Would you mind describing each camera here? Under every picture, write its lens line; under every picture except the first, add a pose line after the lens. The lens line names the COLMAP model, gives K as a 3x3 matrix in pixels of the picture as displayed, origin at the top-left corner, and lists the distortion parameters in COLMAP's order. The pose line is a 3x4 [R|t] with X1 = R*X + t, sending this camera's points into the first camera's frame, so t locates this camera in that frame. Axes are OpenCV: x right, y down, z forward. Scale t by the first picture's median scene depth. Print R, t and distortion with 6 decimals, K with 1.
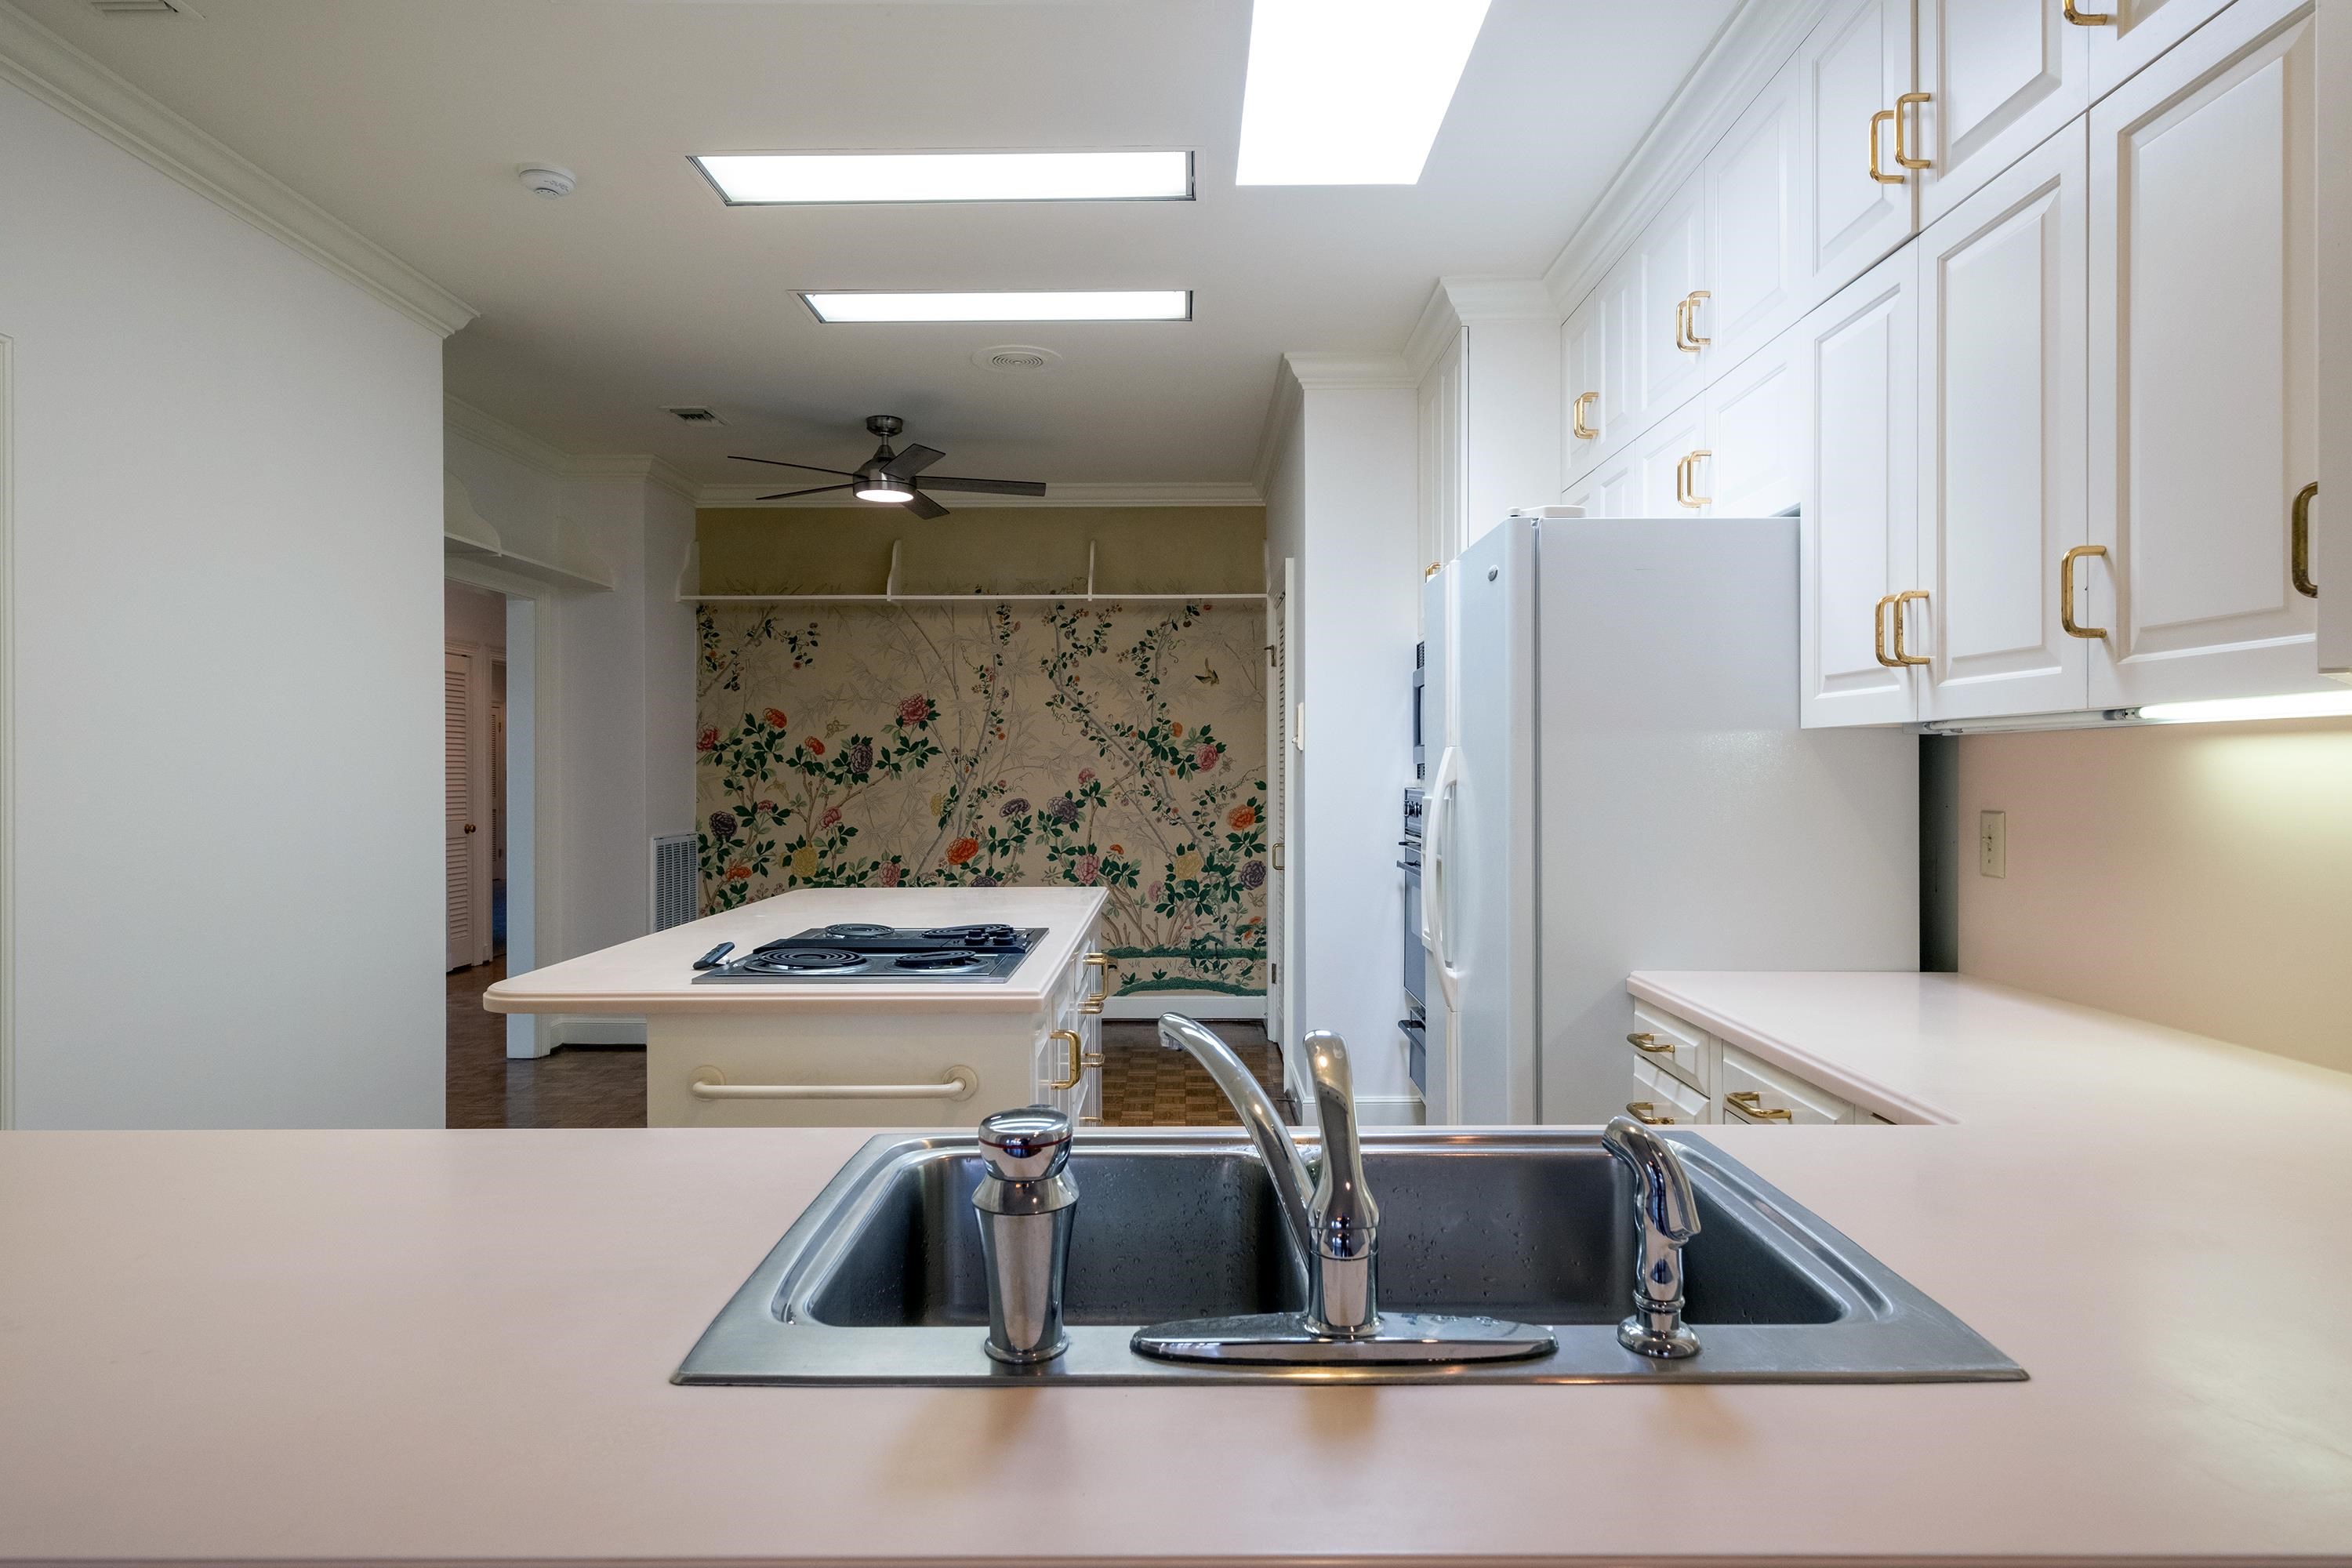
lens RADIAL K [[1369.3, 0, 1166.8], [0, 1369.3, 770.5], [0, 0, 1]] dist [-0.007755, 0.000240]
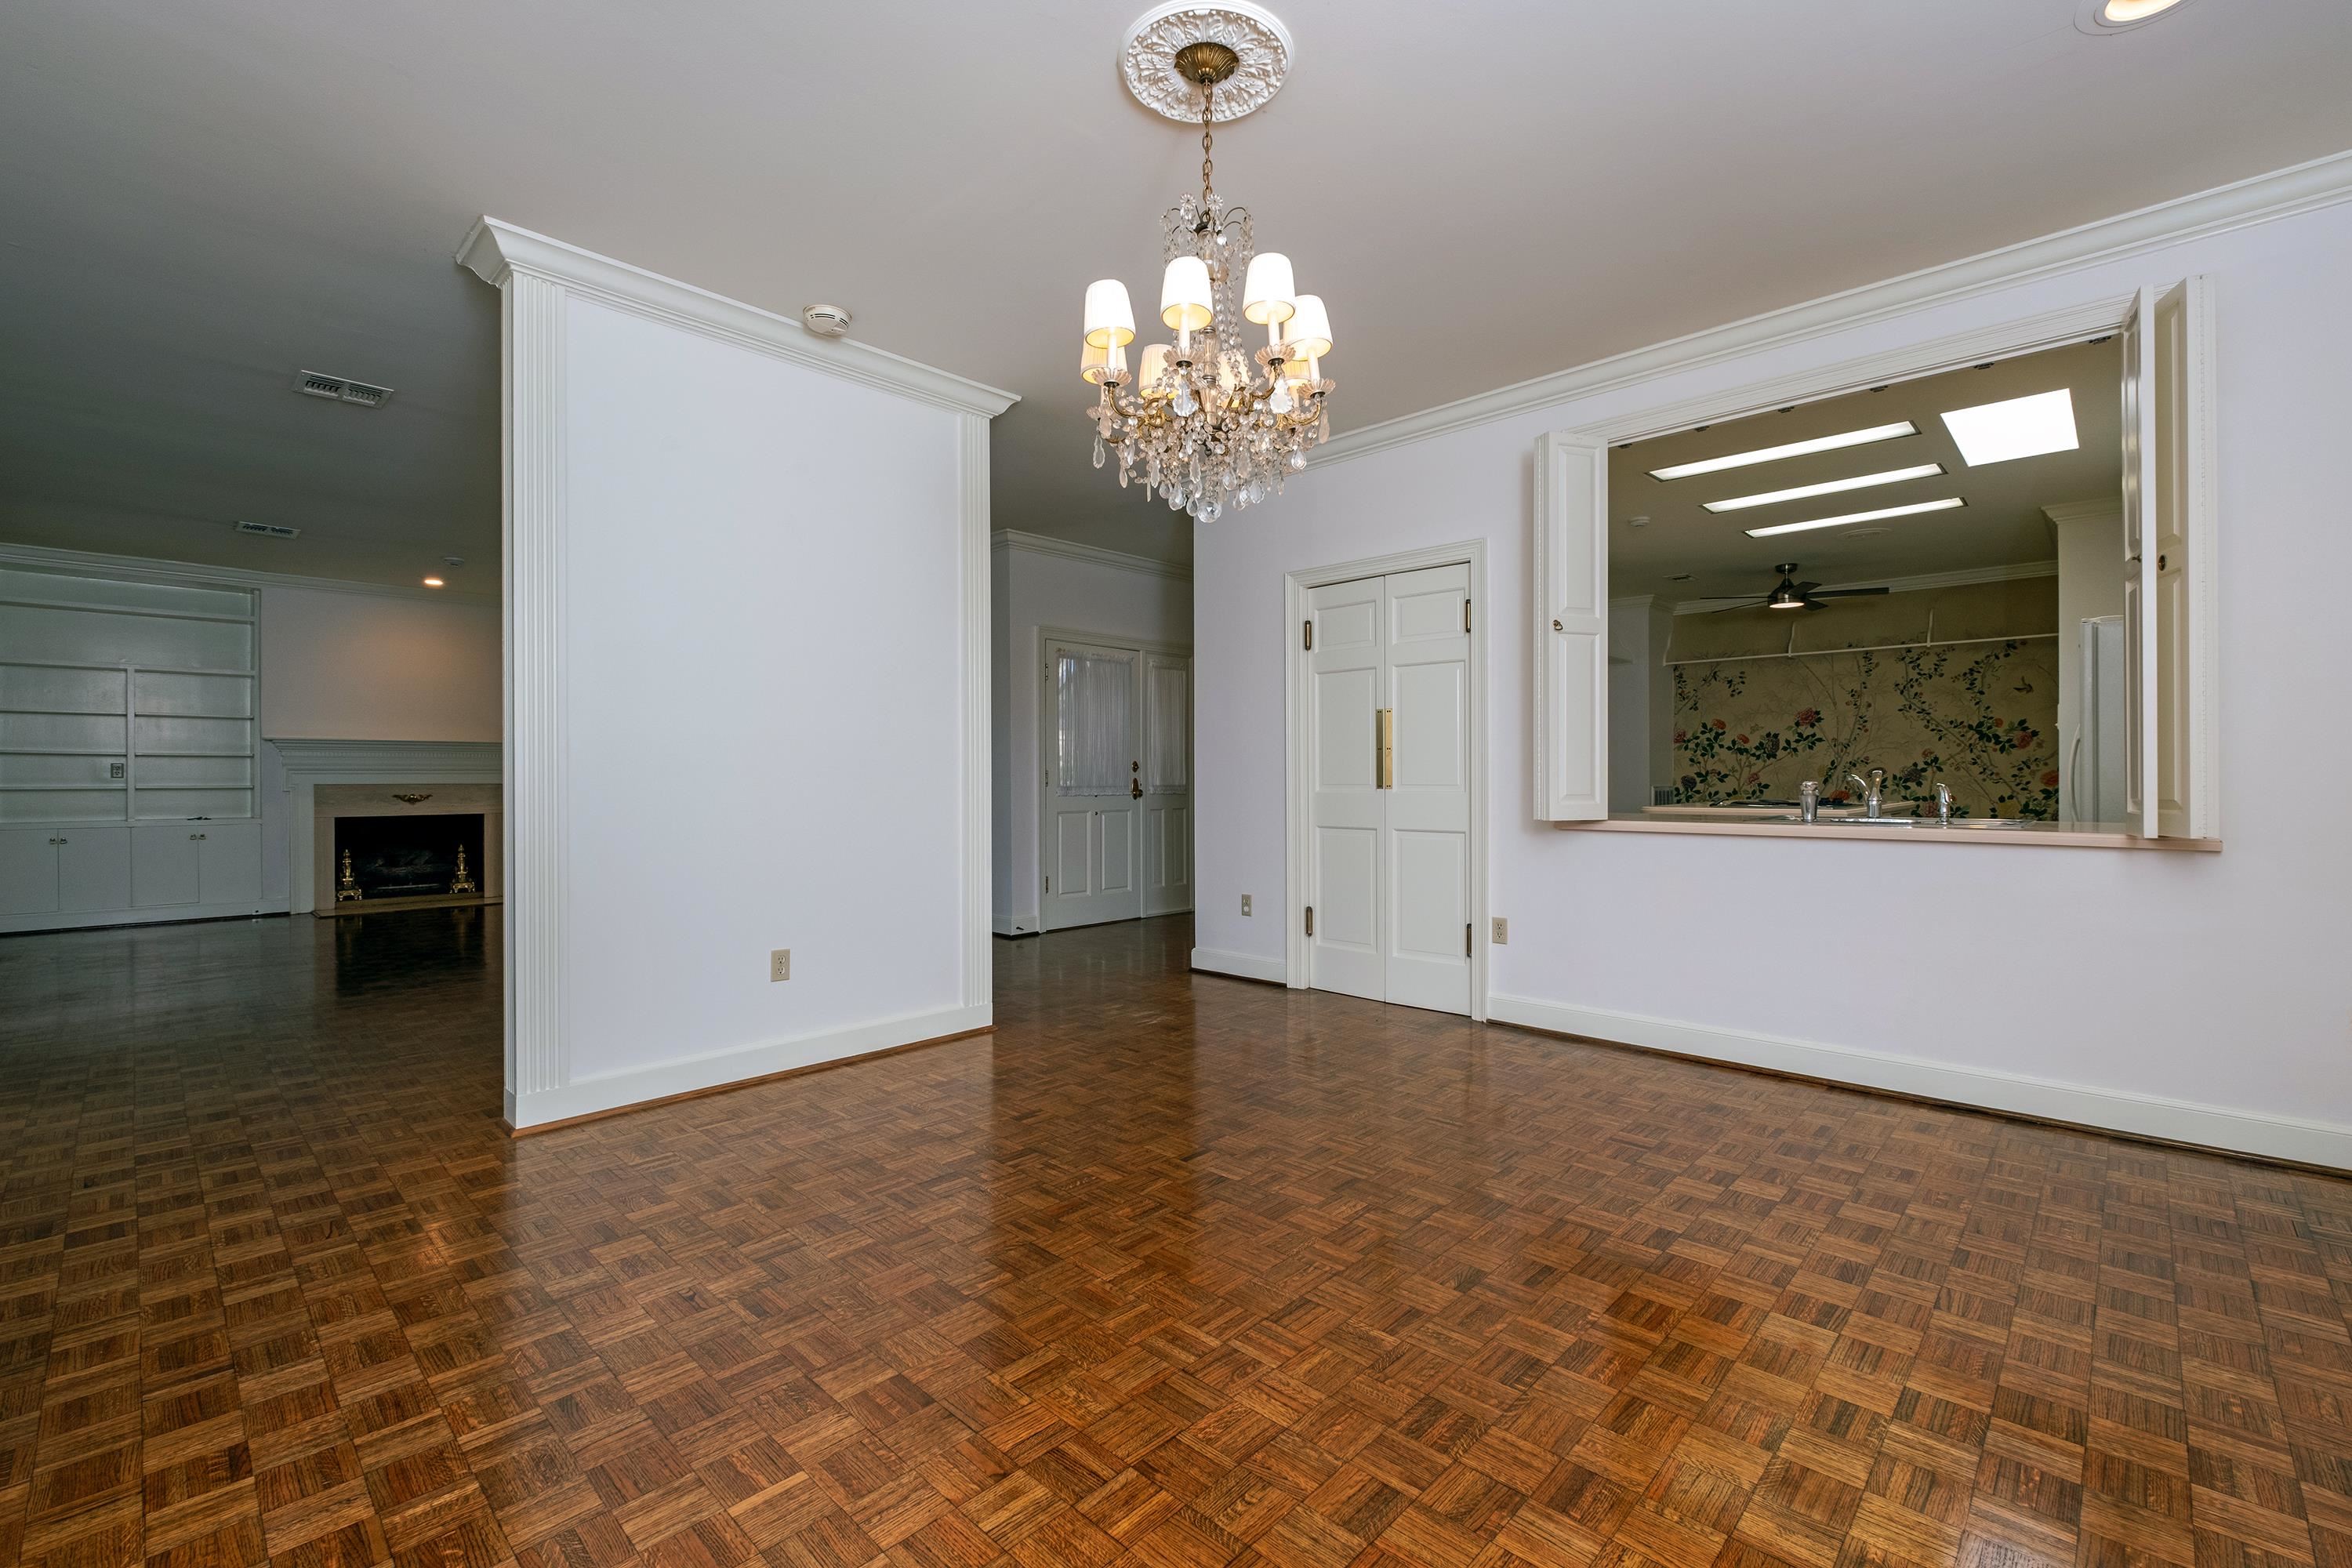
lens RADIAL K [[1012.5, 0, 1173.2], [0, 1012.5, 779.2], [0, 0, 1]] dist [0.001980, -0.003979]
pose [[0.731753, 0.001051, -0.681569, 0.105927], [0.003926, 0.999976, 0.005757, 0.024715], [0.681559, -0.006889, 0.731731, -0.501936]]
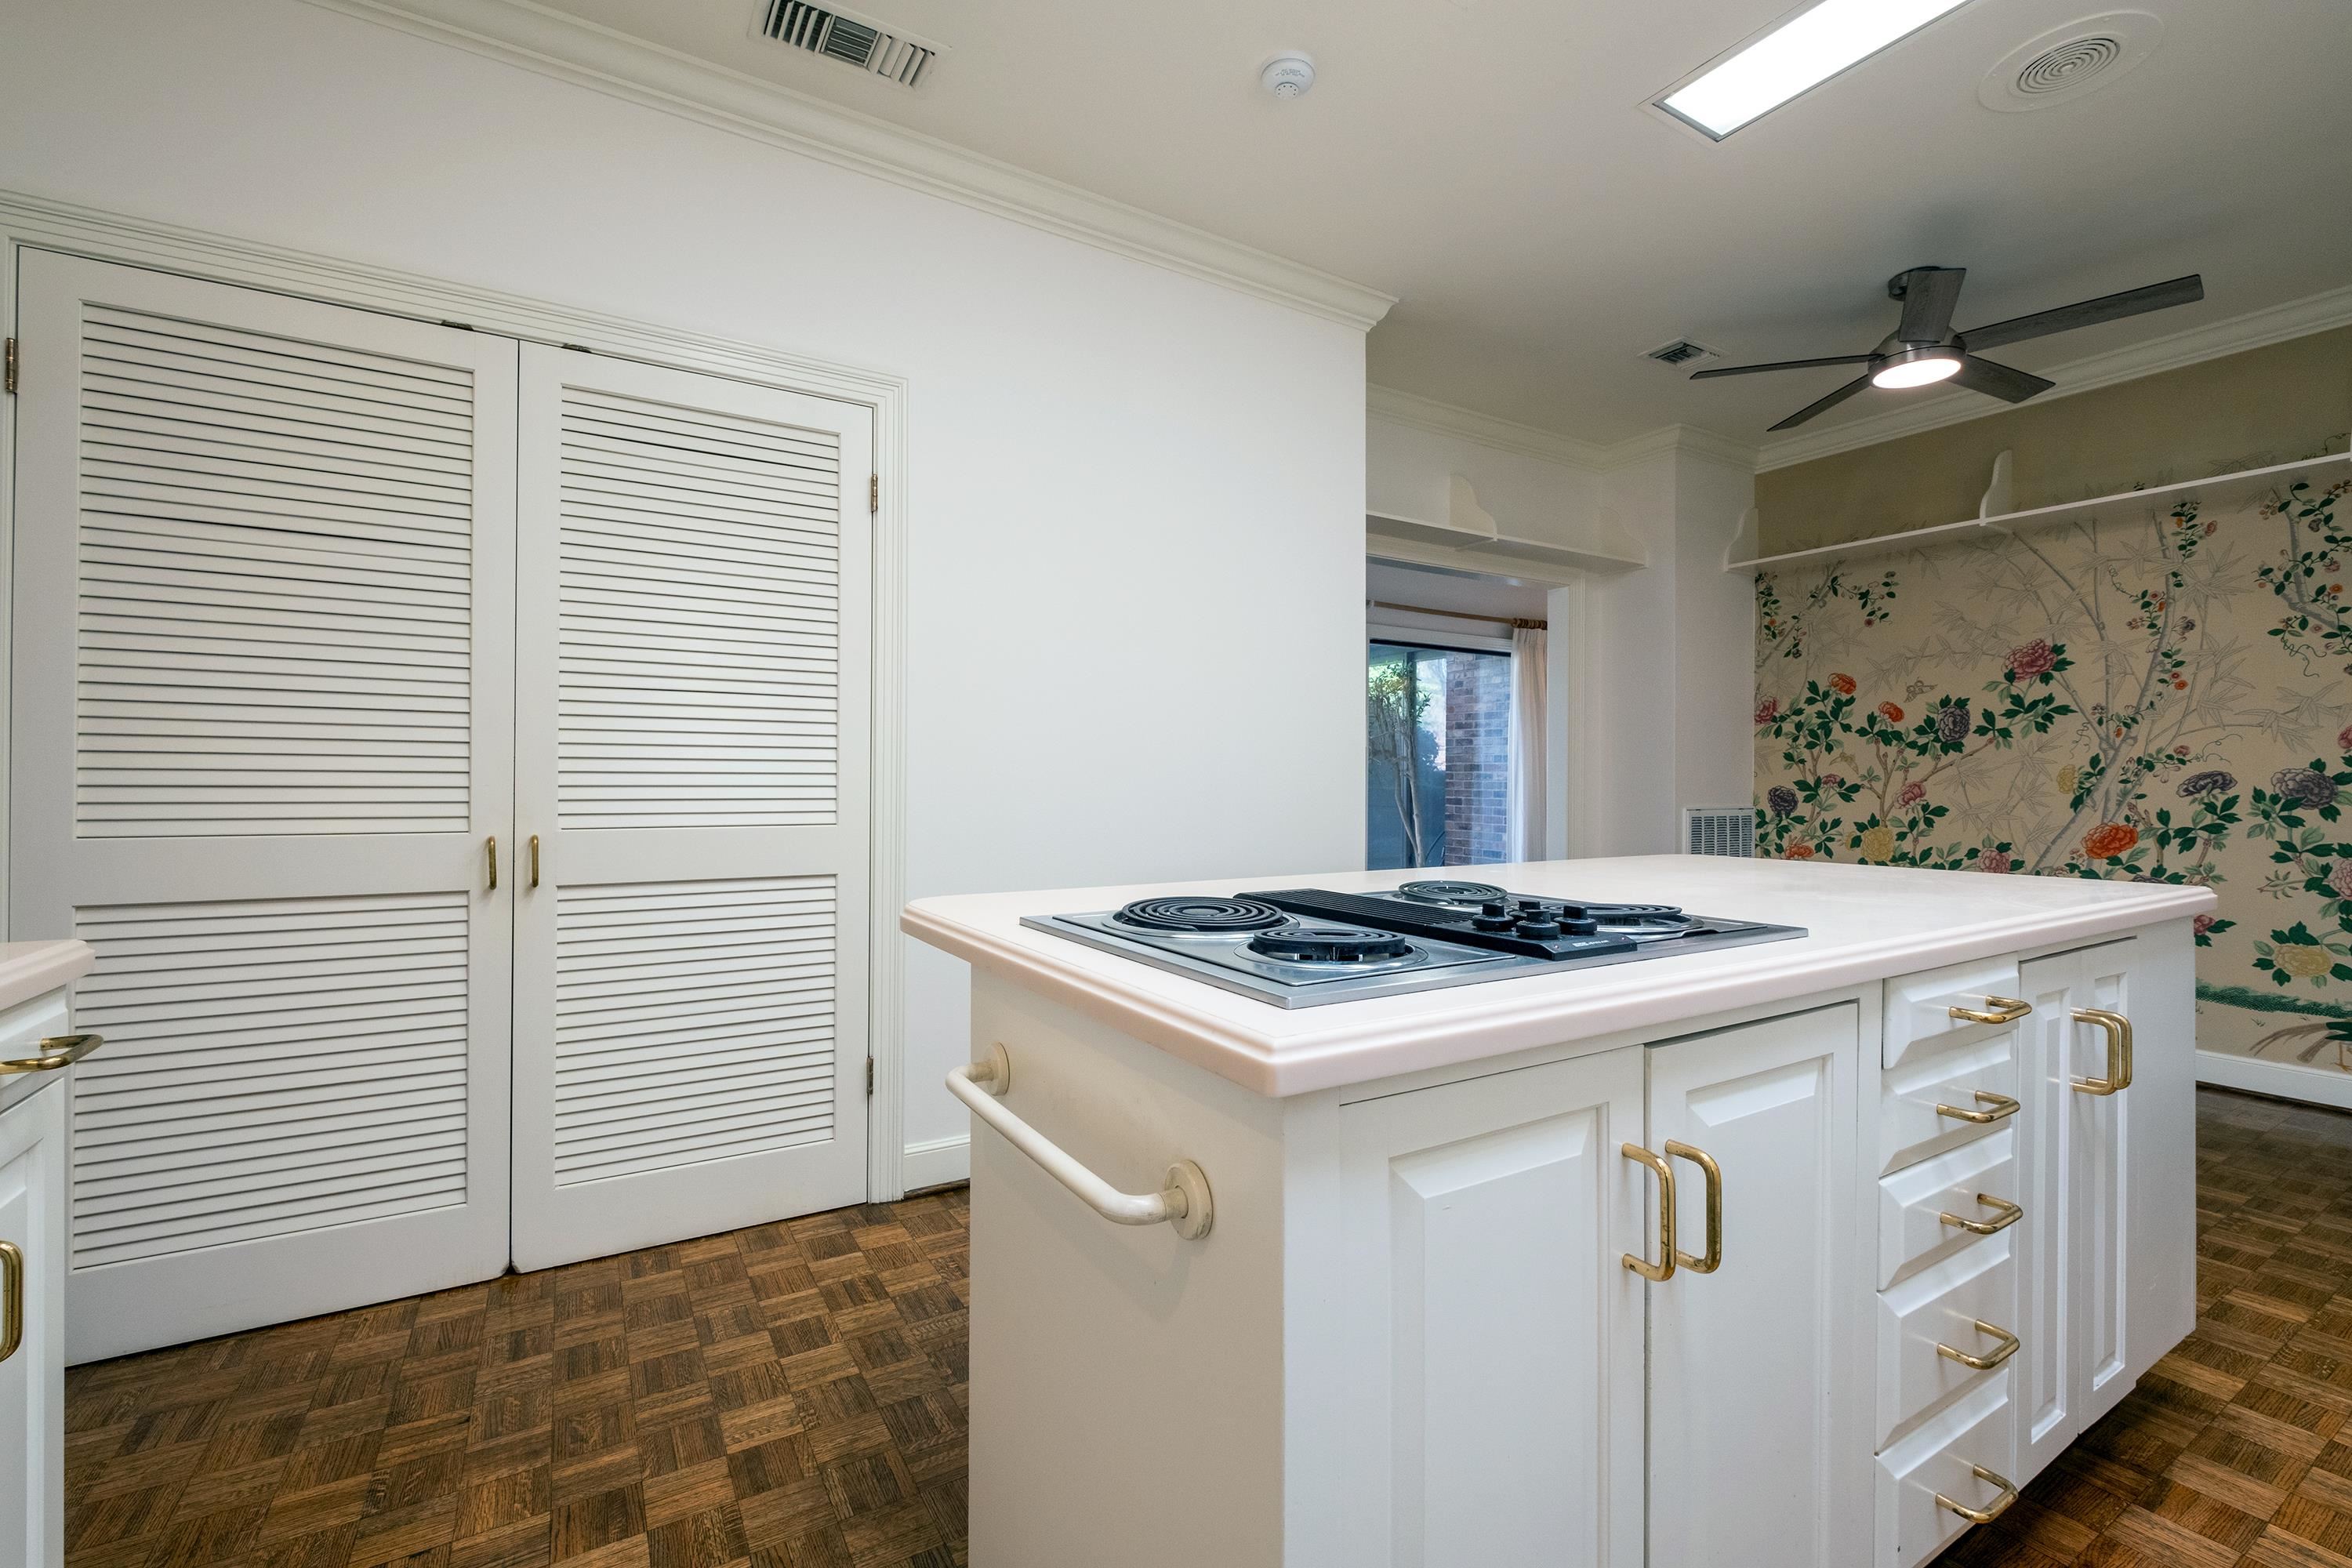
lens RADIAL K [[1012.5, 0, 1187.5], [0, 1012.5, 780.7], [0, 0, 1]] dist [0.001980, -0.003979]
pose [[0.537046, 0.003854, -0.843544, 0.047265], [-0.000591, 0.999991, 0.004193, 0.023472], [0.843553, -0.001753, 0.537044, 0.273413]]
